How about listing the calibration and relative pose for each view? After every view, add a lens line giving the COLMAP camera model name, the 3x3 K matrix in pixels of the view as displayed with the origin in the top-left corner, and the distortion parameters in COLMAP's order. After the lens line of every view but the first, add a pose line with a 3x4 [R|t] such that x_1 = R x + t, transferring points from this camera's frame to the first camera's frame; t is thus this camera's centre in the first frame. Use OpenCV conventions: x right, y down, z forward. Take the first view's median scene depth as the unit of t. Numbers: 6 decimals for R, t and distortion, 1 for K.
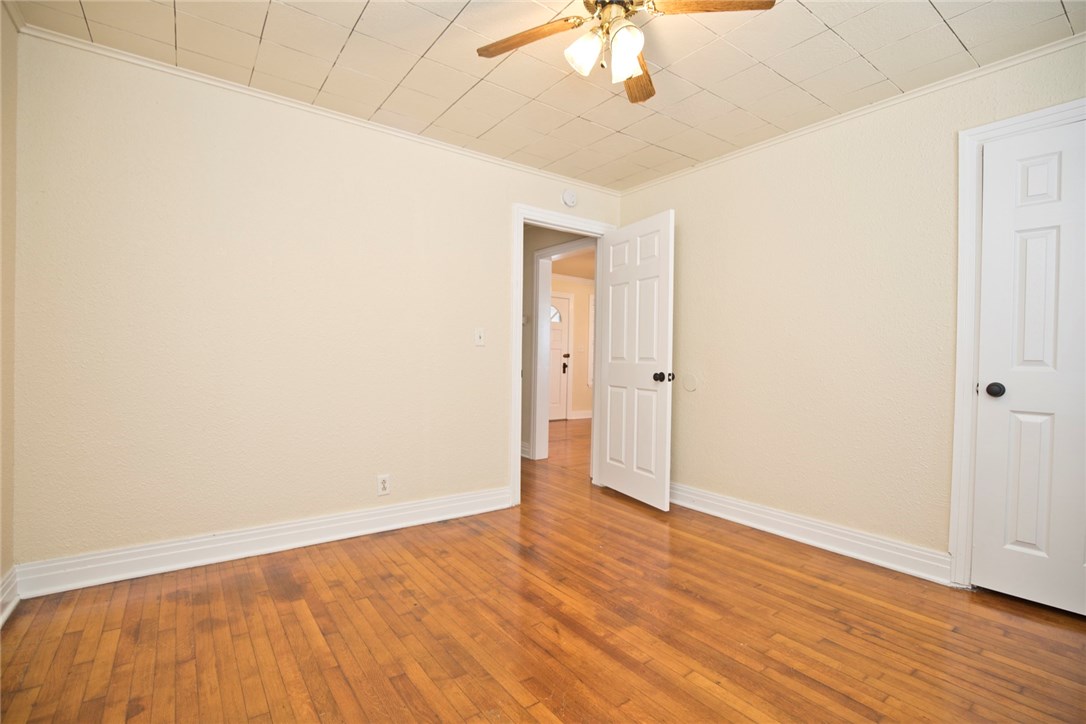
lens RADIAL K [[499.5, 0, 545.1], [0, 499.5, 359.6], [0, 0, 1]] dist [-0.028240, 0.005046]
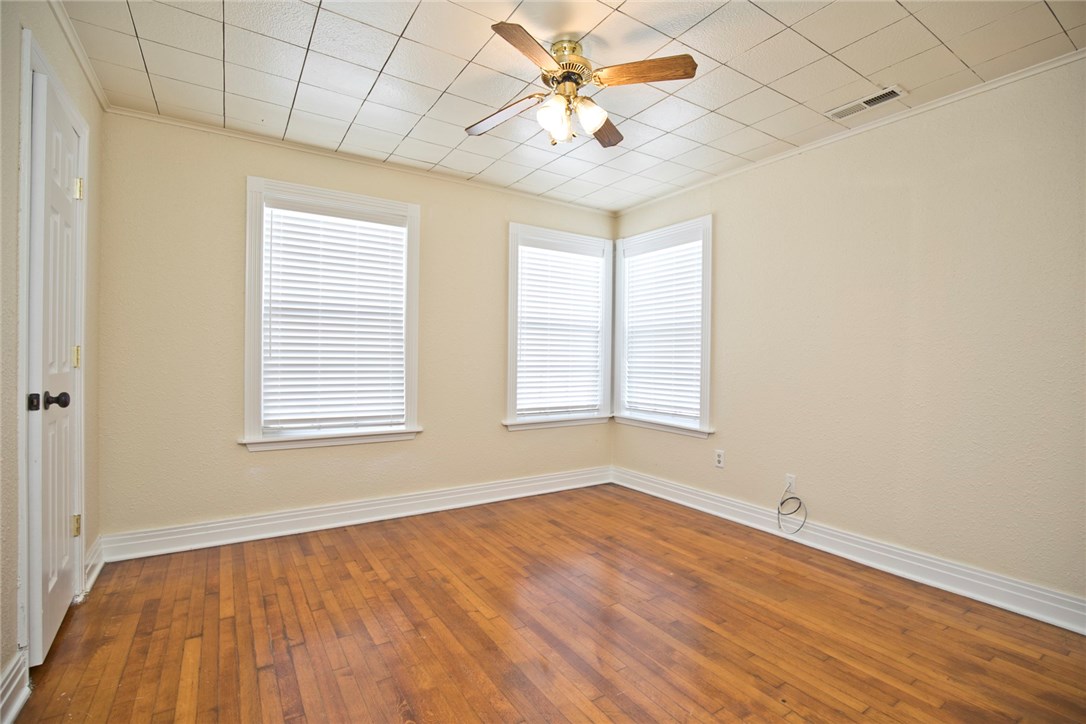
lens RADIAL K [[499.5, 0, 545.0], [0, 499.5, 359.1], [0, 0, 1]] dist [-0.028240, 0.005046]
pose [[-0.997501, -0.025460, 0.065912, 0.082826], [-0.024474, 0.999577, 0.015720, -0.045599], [-0.066285, 0.014067, -0.997702, 2.018642]]
